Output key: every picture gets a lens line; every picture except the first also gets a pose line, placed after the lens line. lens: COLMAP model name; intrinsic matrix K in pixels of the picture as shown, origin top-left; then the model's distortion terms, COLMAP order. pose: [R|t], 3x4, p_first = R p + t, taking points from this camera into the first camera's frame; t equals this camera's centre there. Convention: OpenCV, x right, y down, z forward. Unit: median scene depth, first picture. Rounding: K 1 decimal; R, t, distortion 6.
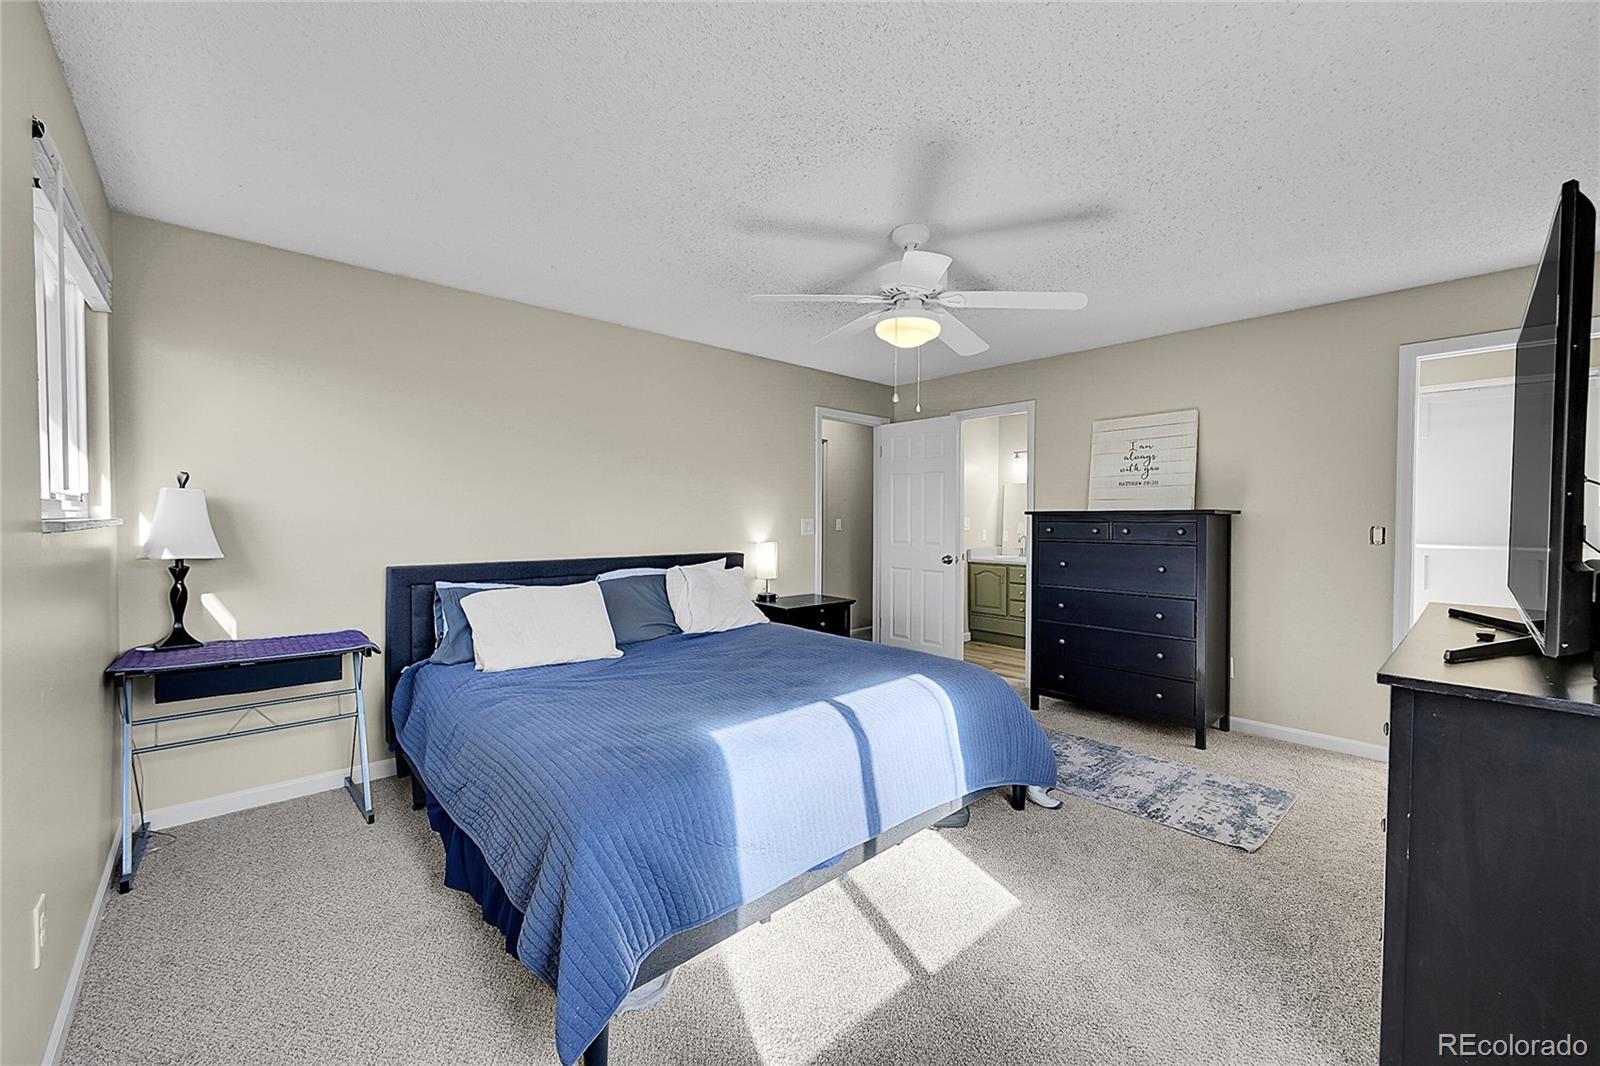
lens RADIAL K [[631.3, 0, 803.1], [0, 631.3, 529.4], [0, 0, 1]] dist [0.001137, -0.000615]
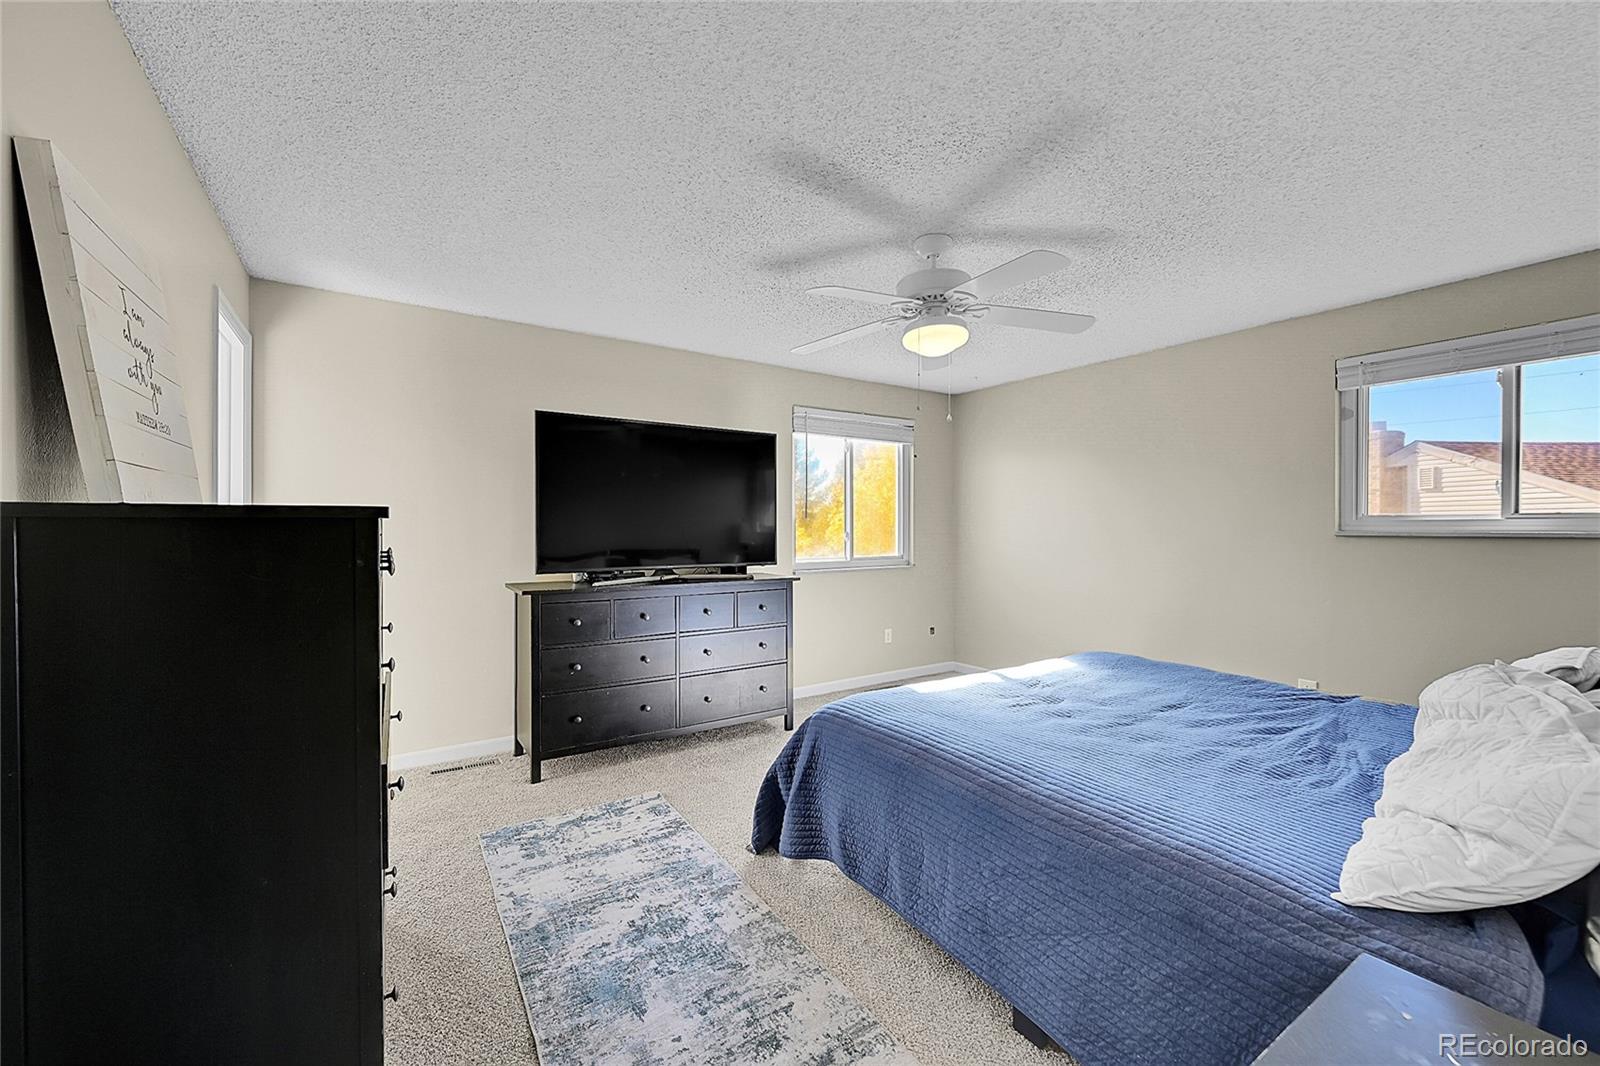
lens RADIAL K [[631.3, 0, 797.0], [0, 631.3, 528.5], [0, 0, 1]] dist [0.001137, -0.000615]
pose [[-0.986751, -0.003619, 0.162201, 0.184701], [0.000287, 0.999711, 0.024047, -0.034206], [-0.162241, 0.023775, -0.986465, 1.722951]]
